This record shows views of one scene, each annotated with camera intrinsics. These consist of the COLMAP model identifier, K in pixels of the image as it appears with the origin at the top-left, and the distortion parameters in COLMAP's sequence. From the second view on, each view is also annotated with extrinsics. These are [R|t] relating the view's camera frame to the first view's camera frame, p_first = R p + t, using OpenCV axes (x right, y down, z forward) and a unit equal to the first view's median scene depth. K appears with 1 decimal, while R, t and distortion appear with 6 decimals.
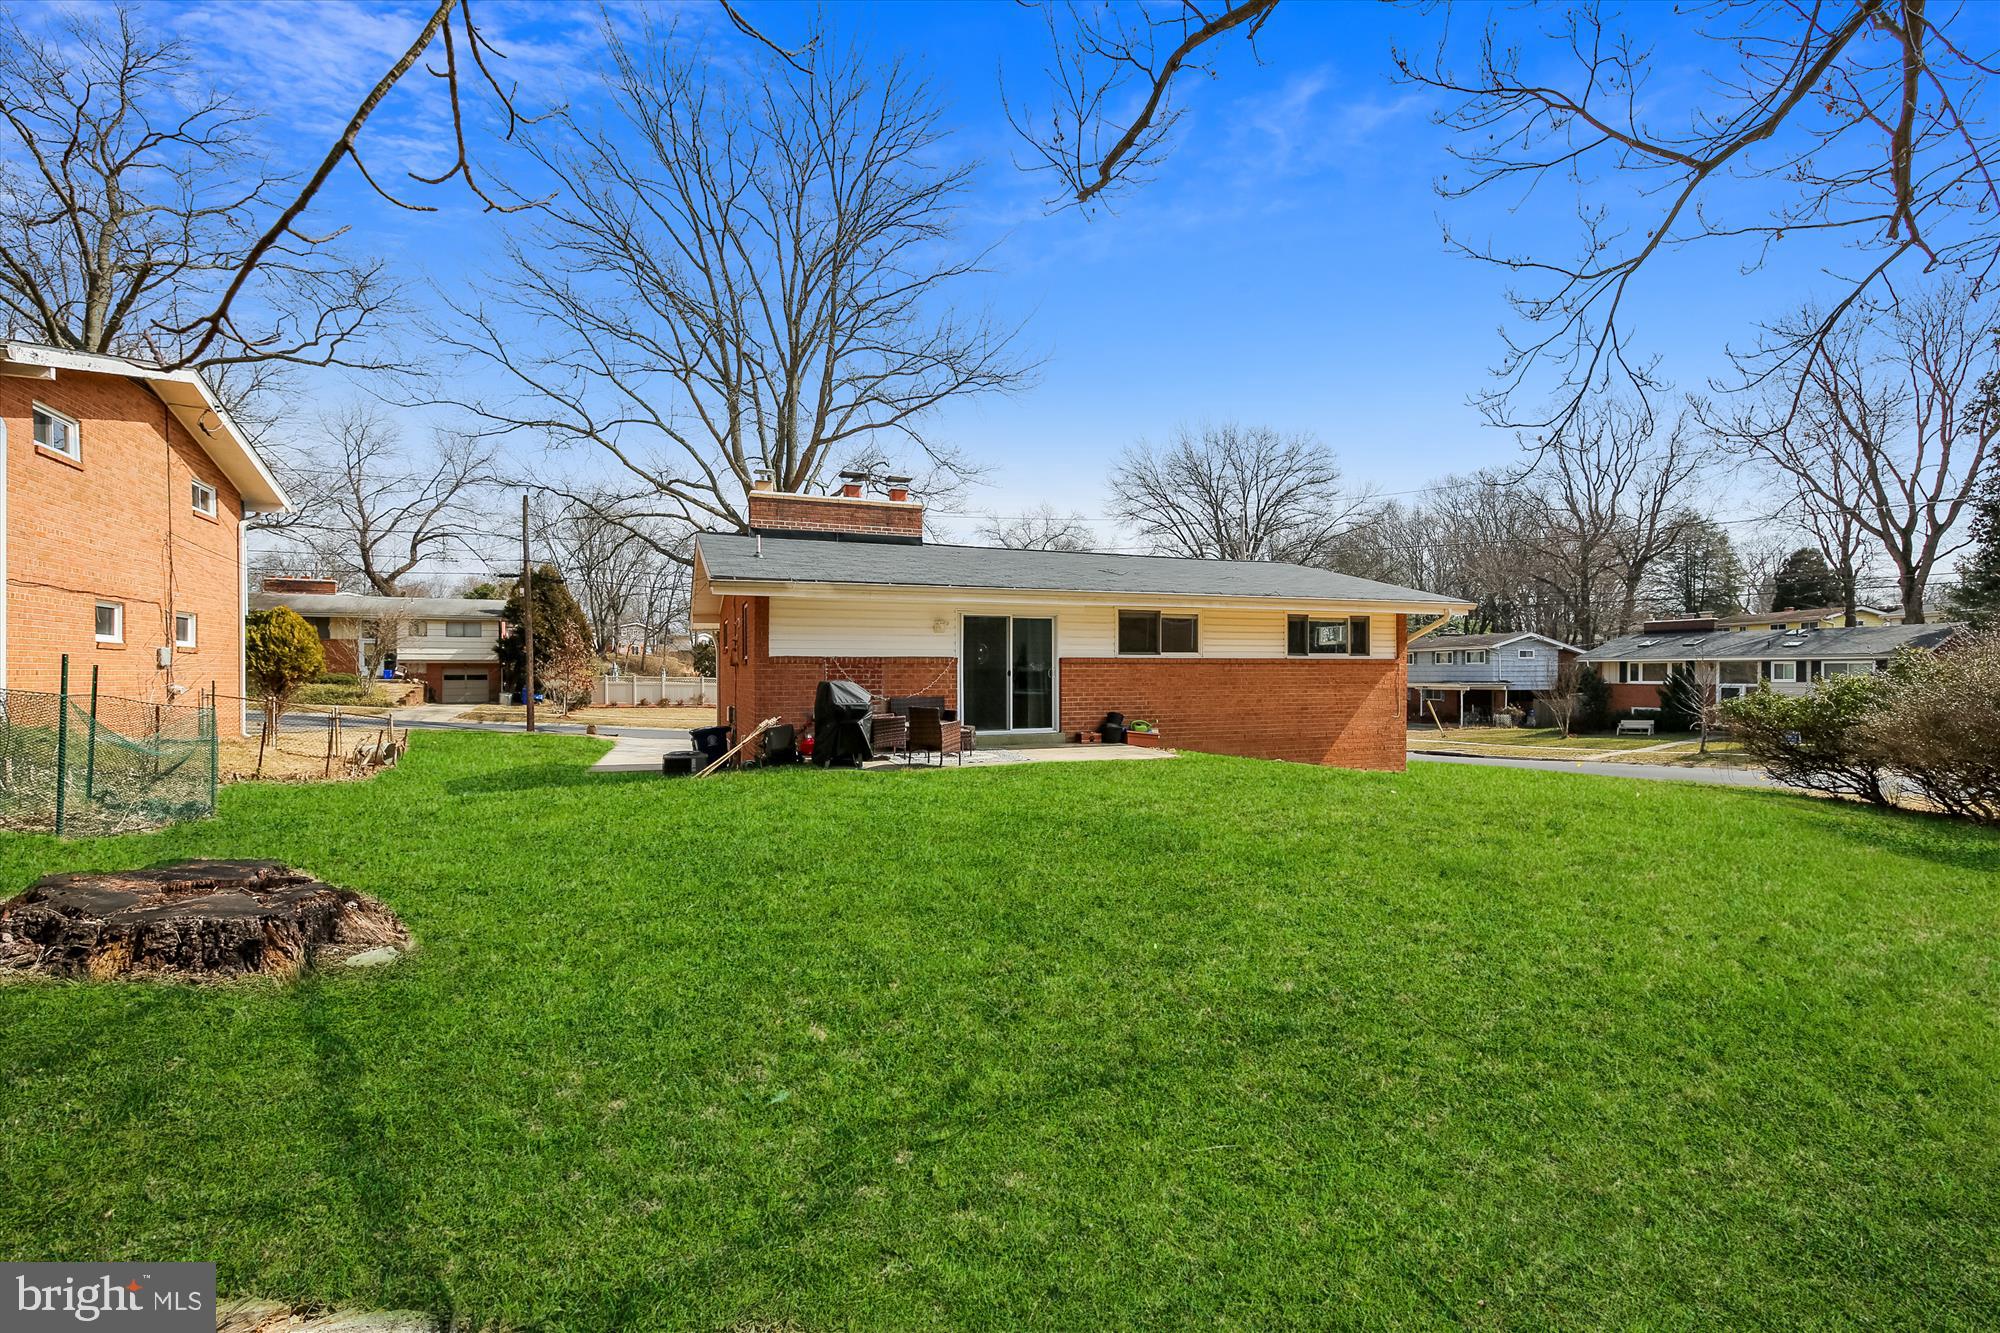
lens RADIAL K [[866.7, 0, 1003.0], [0, 866.7, 679.8], [0, 0, 1]] dist [0.001695, 0.000010]
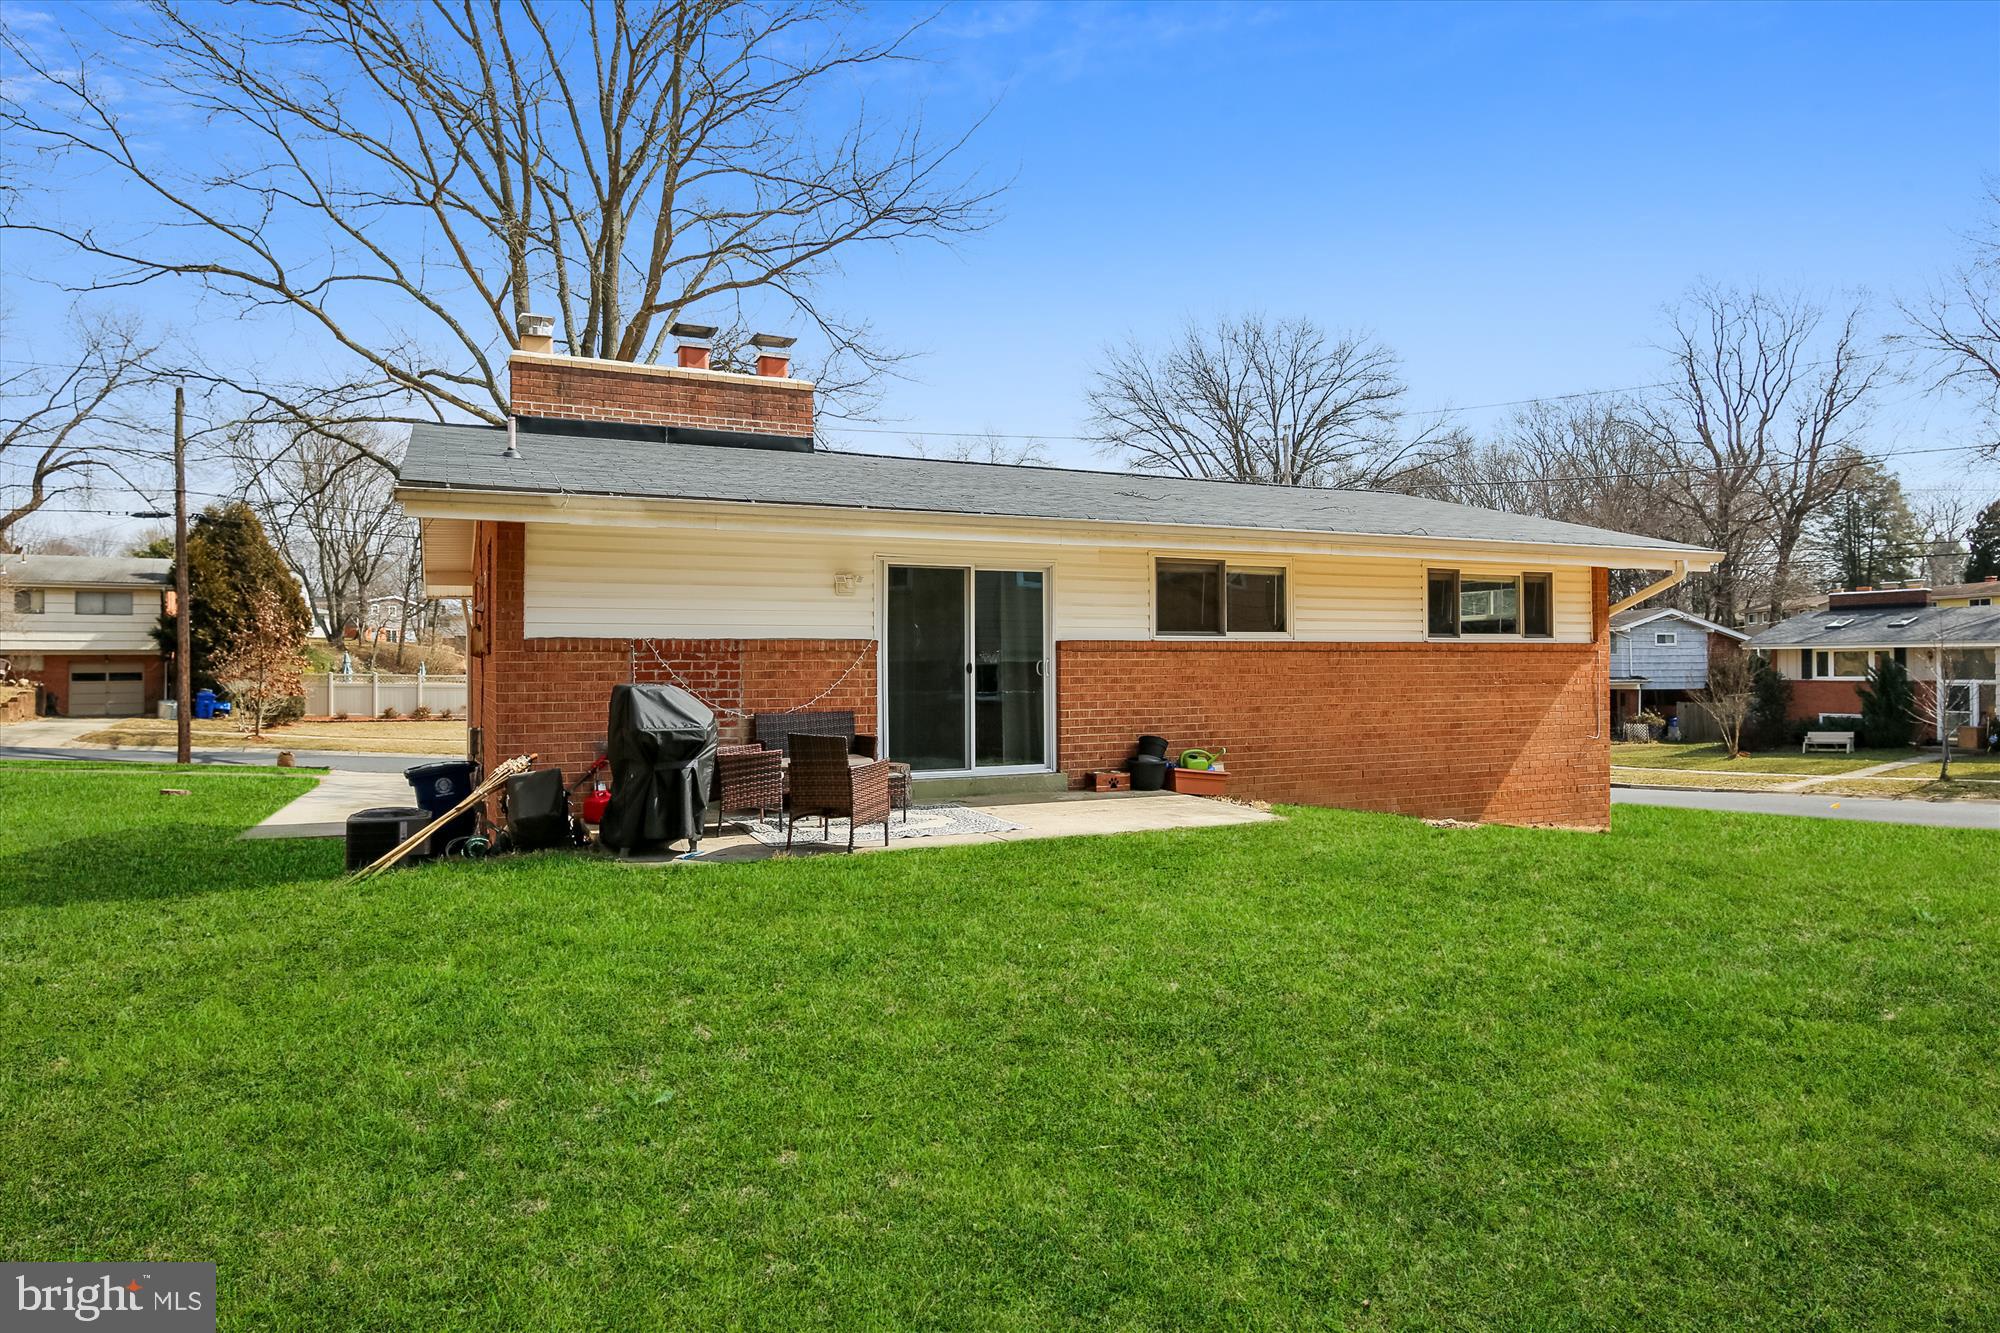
lens RADIAL K [[1154.6, 0, 999.7], [0, 1154.6, 662.0], [0, 0, 1]] dist [-0.014693, 0.001135]
pose [[0.997710, -0.002421, 0.067588, -0.011915], [0.003269, 0.999917, -0.012434, -0.001074], [-0.067552, 0.012627, 0.997636, 0.124897]]
